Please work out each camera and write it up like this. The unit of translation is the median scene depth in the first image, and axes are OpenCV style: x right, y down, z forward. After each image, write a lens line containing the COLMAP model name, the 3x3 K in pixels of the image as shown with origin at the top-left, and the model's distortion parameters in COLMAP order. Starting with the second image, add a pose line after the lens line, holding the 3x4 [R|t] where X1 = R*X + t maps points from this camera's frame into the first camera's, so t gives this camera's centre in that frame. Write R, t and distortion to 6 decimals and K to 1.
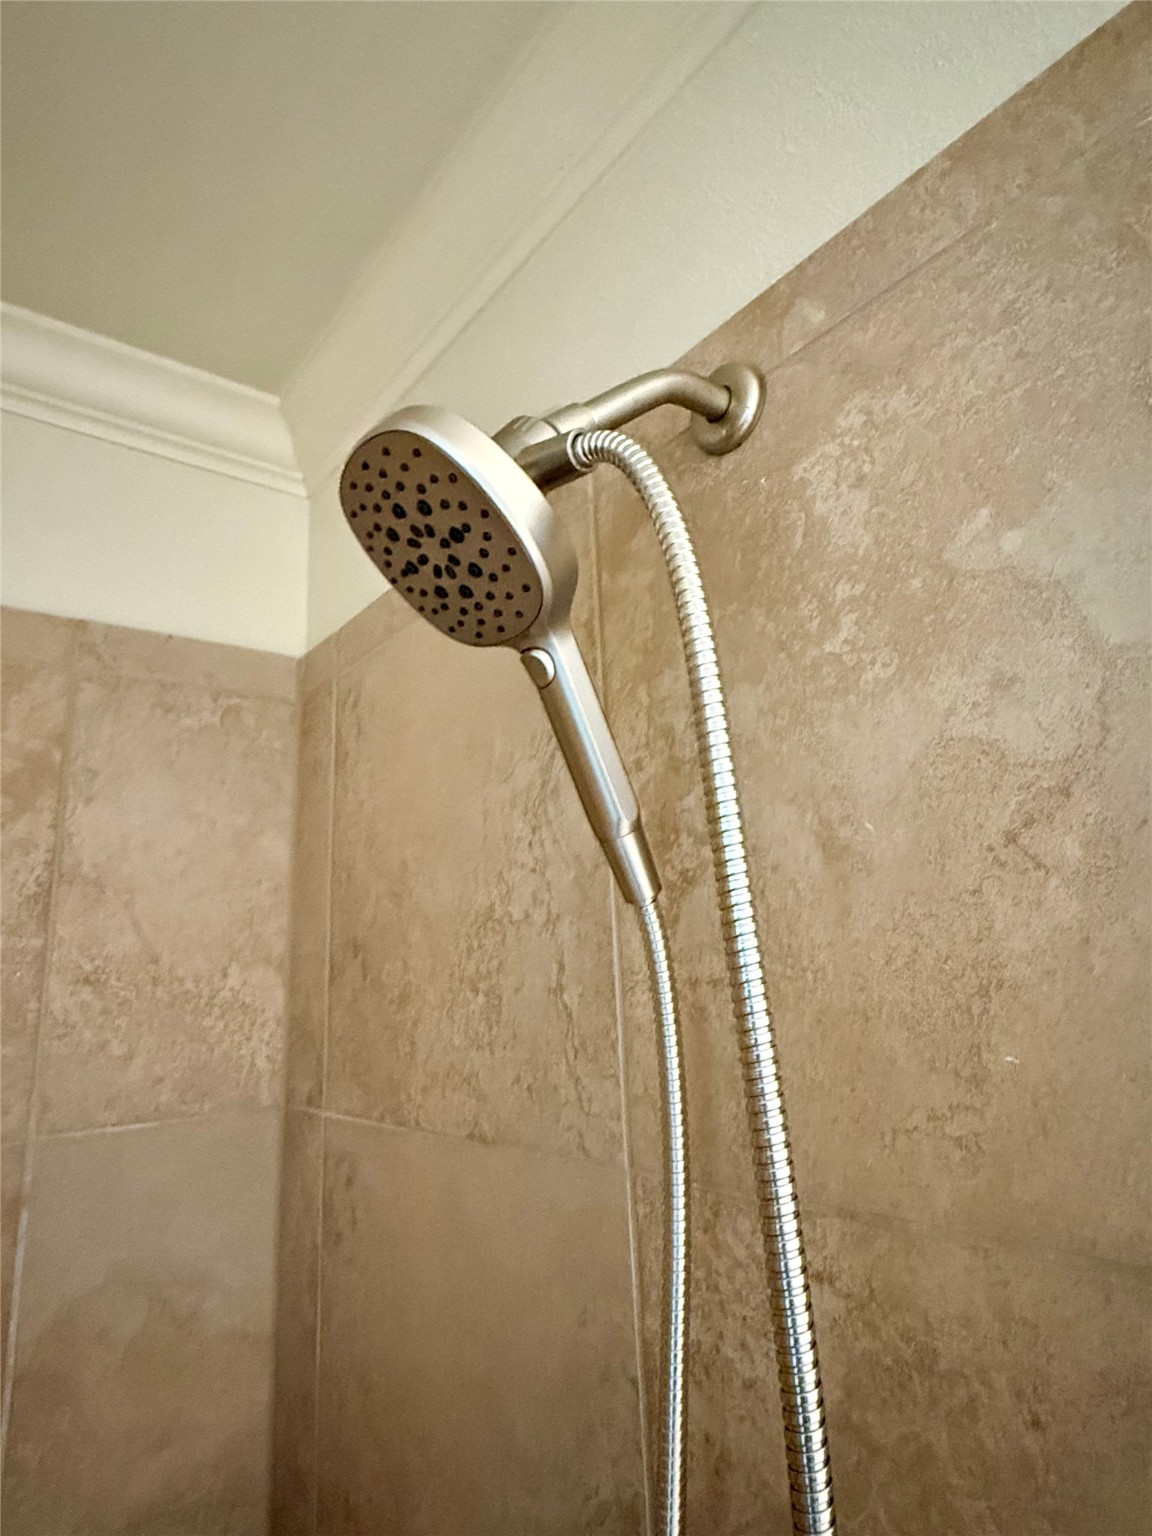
lens RADIAL K [[897.8, 0, 575.2], [0, 897.8, 762.5], [0, 0, 1]] dist [-0.007665, 0.000284]
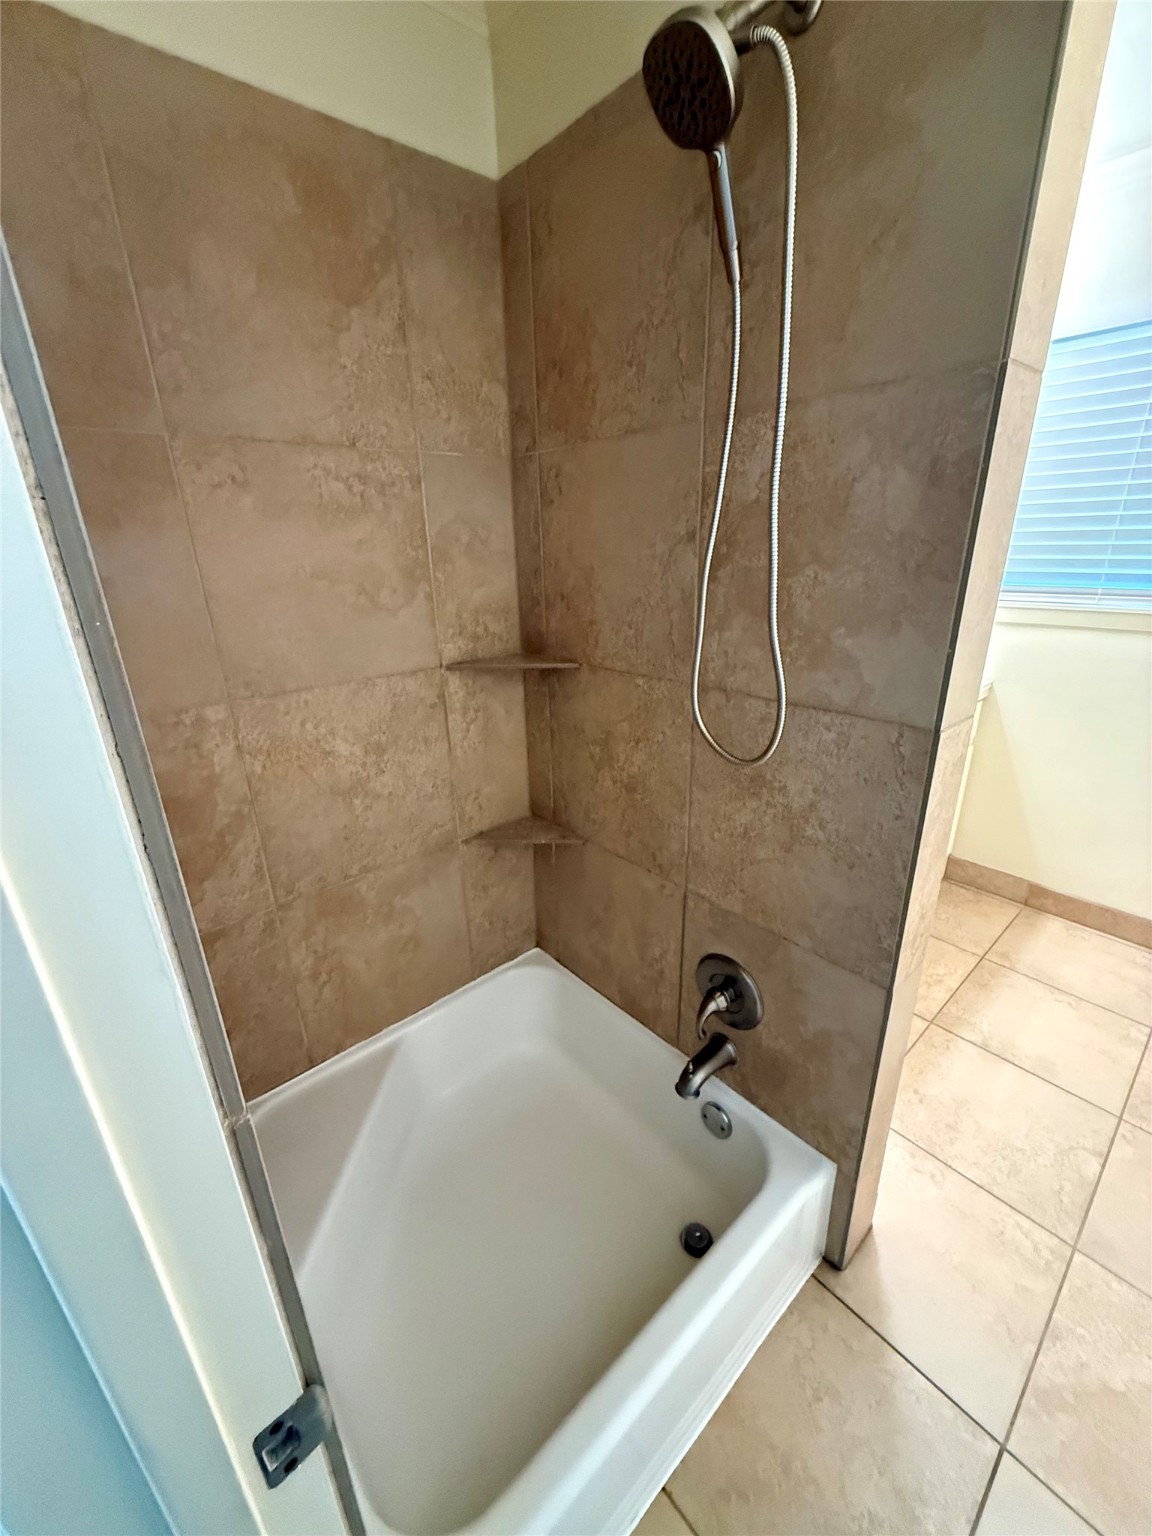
lens RADIAL K [[614.6, 0, 573.3], [0, 614.6, 766.4], [0, 0, 1]] dist [0.002909, 0.000134]
pose [[0.998490, 0.006440, 0.054563, -0.299346], [-0.035533, 0.833145, 0.551912, 0.214181], [-0.041905, -0.553017, 0.832116, -0.793601]]
